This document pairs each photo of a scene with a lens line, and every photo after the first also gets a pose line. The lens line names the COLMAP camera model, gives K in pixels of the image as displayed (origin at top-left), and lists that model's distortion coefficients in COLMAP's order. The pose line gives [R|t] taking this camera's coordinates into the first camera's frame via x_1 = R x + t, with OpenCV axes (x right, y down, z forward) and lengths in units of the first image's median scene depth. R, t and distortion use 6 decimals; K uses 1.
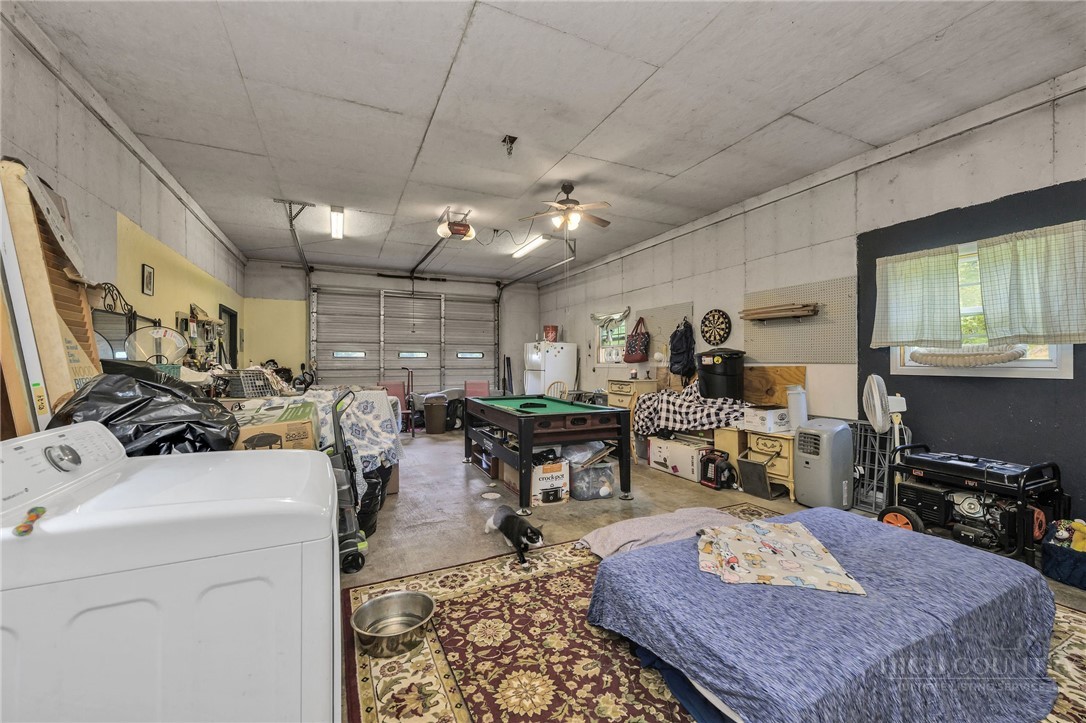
lens RADIAL K [[431.7, 0, 542.6], [0, 431.7, 361.4], [0, 0, 1]] dist [-0.001703, -0.000054]
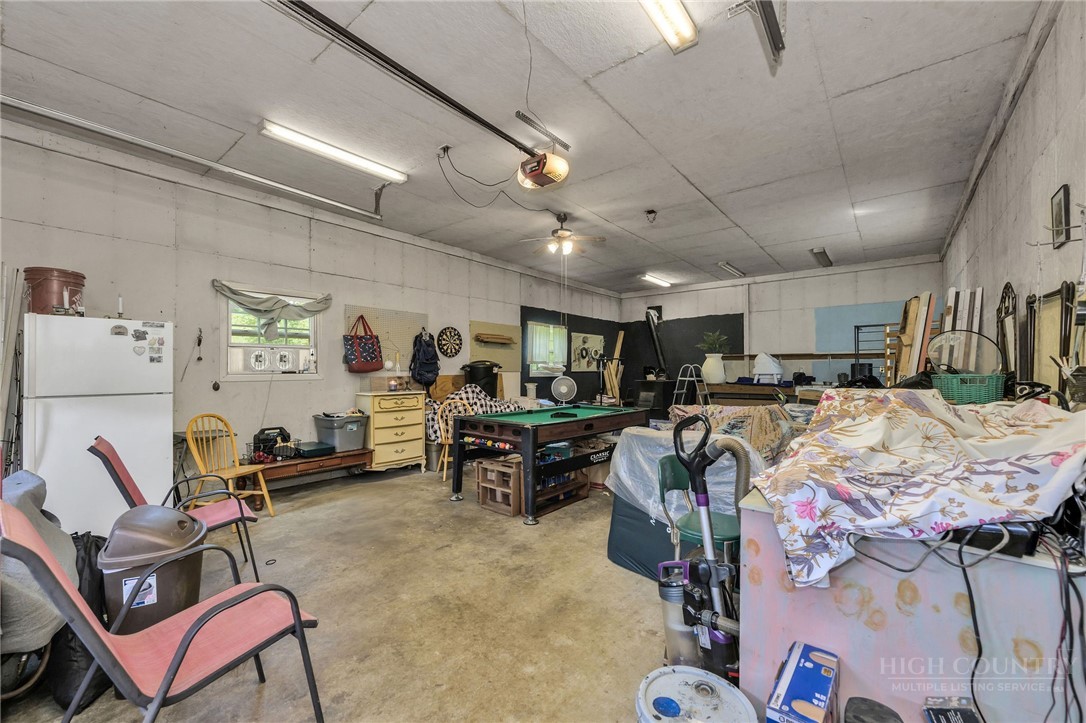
lens RADIAL K [[431.7, 0, 542.8], [0, 431.7, 366.3], [0, 0, 1]] dist [-0.001703, -0.000054]
pose [[-0.431068, 0.004536, 0.902308, -0.782287], [-0.003971, 0.999968, -0.006924, -0.004632], [-0.902311, -0.006568, -0.431036, 1.281747]]
